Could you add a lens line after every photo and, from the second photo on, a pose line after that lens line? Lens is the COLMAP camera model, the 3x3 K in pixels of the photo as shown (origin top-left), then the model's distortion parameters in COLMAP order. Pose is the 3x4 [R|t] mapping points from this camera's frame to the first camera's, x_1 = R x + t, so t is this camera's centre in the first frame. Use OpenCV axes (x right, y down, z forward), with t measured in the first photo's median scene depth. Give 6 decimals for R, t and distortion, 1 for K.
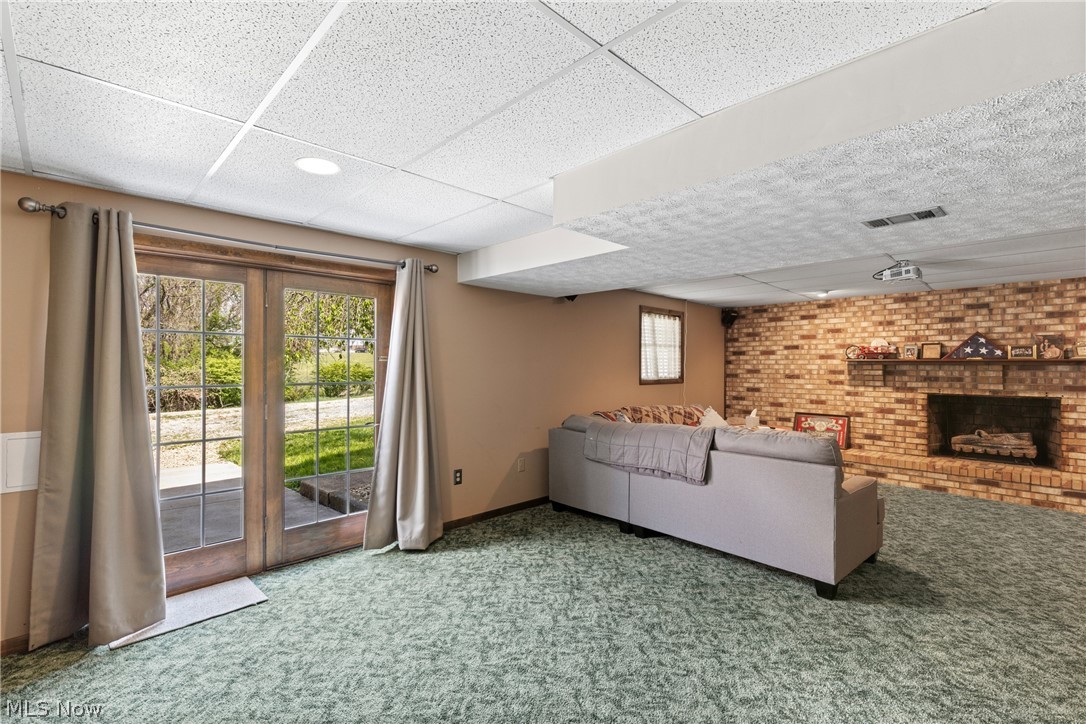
lens RADIAL K [[494.0, 0, 545.0], [0, 494.0, 362.5], [0, 0, 1]] dist [0.008910, -0.000530]
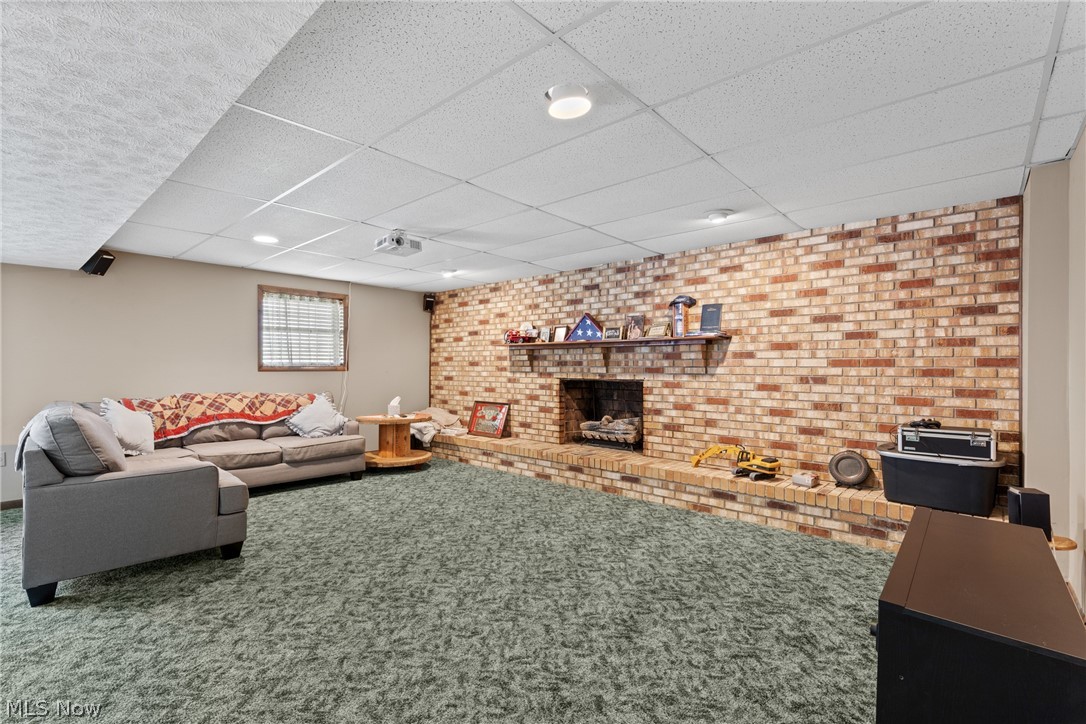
lens RADIAL K [[494.0, 0, 545.9], [0, 494.0, 366.9], [0, 0, 1]] dist [0.008910, -0.000530]
pose [[0.997928, -0.005110, 0.064136, 0.668241], [0.004408, 0.999929, 0.011082, 0.028413], [-0.064188, -0.010777, 0.997880, 0.042877]]
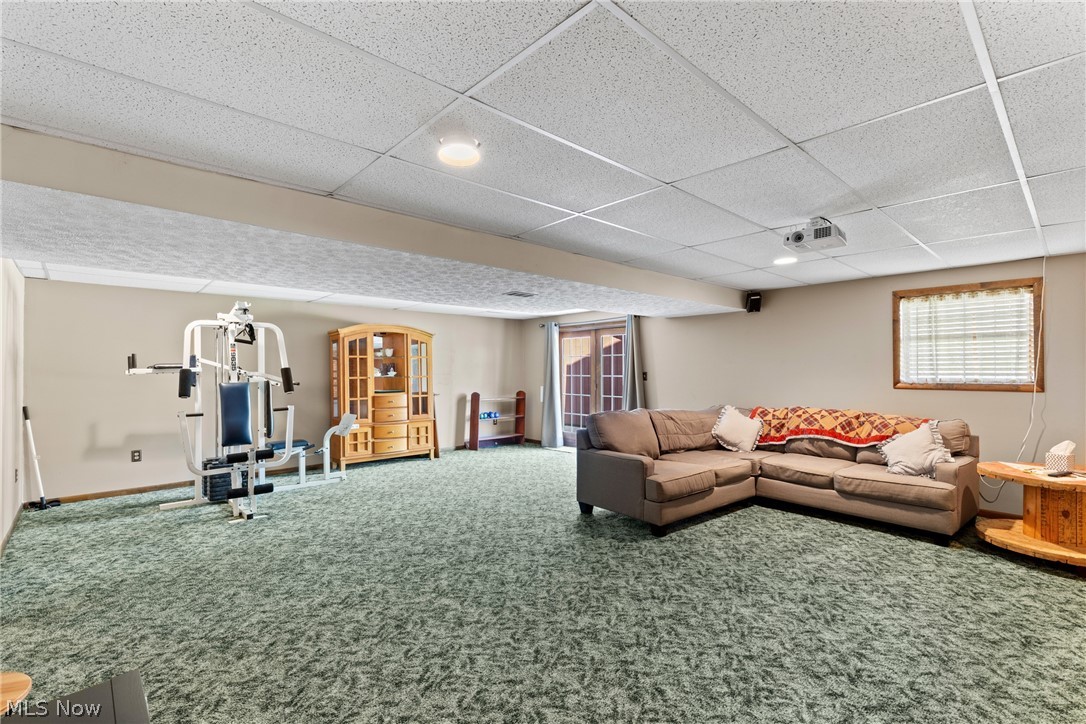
lens RADIAL K [[494.0, 0, 536.1], [0, 494.0, 364.9], [0, 0, 1]] dist [0.008910, -0.000530]
pose [[-0.050824, -0.012840, -0.998625, 1.047361], [0.013707, 0.999814, -0.013553, 0.008159], [0.998614, -0.014377, -0.050639, 0.447837]]
